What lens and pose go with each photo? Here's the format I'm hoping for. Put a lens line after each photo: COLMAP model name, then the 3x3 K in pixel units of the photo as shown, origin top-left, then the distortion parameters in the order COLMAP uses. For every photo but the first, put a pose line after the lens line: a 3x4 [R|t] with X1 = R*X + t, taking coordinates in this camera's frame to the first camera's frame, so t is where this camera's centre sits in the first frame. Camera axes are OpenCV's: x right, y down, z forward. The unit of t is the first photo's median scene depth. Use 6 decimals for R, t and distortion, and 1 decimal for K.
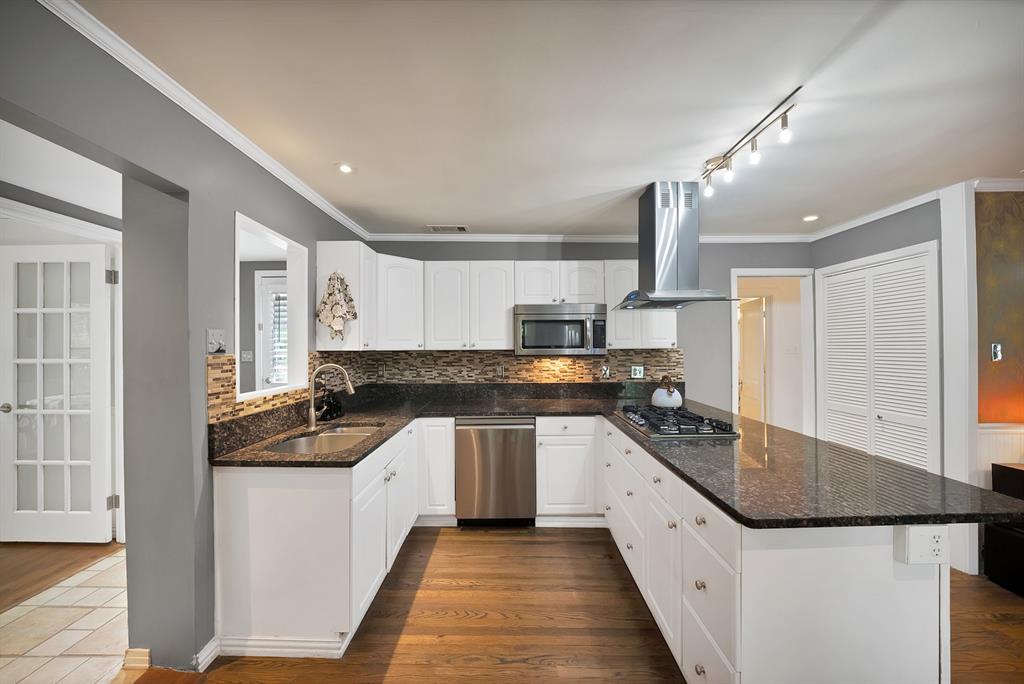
lens RADIAL K [[380.7, 0, 509.2], [0, 380.7, 343.0], [0, 0, 1]] dist [-0.015089, 0.000086]
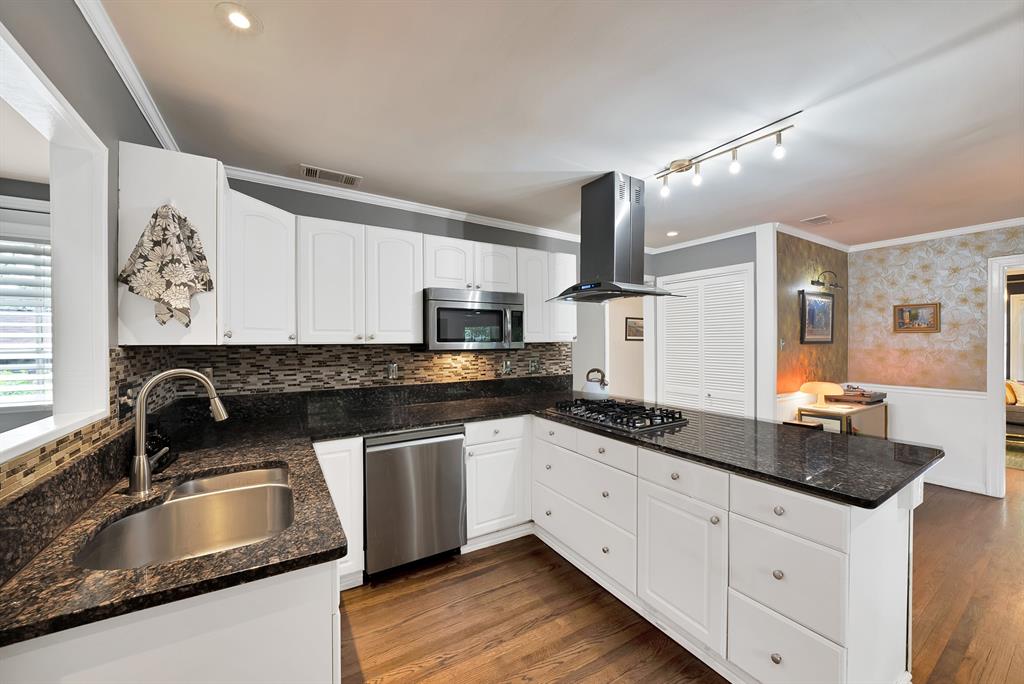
lens RADIAL K [[382.1, 0, 506.9], [0, 382.1, 341.5], [0, 0, 1]] dist [-0.016121, 0.000064]
pose [[0.853280, 0.001317, 0.521452, -0.263462], [-0.005730, 0.999960, 0.006852, 0.006933], [-0.521422, -0.008835, 0.853253, 0.217808]]
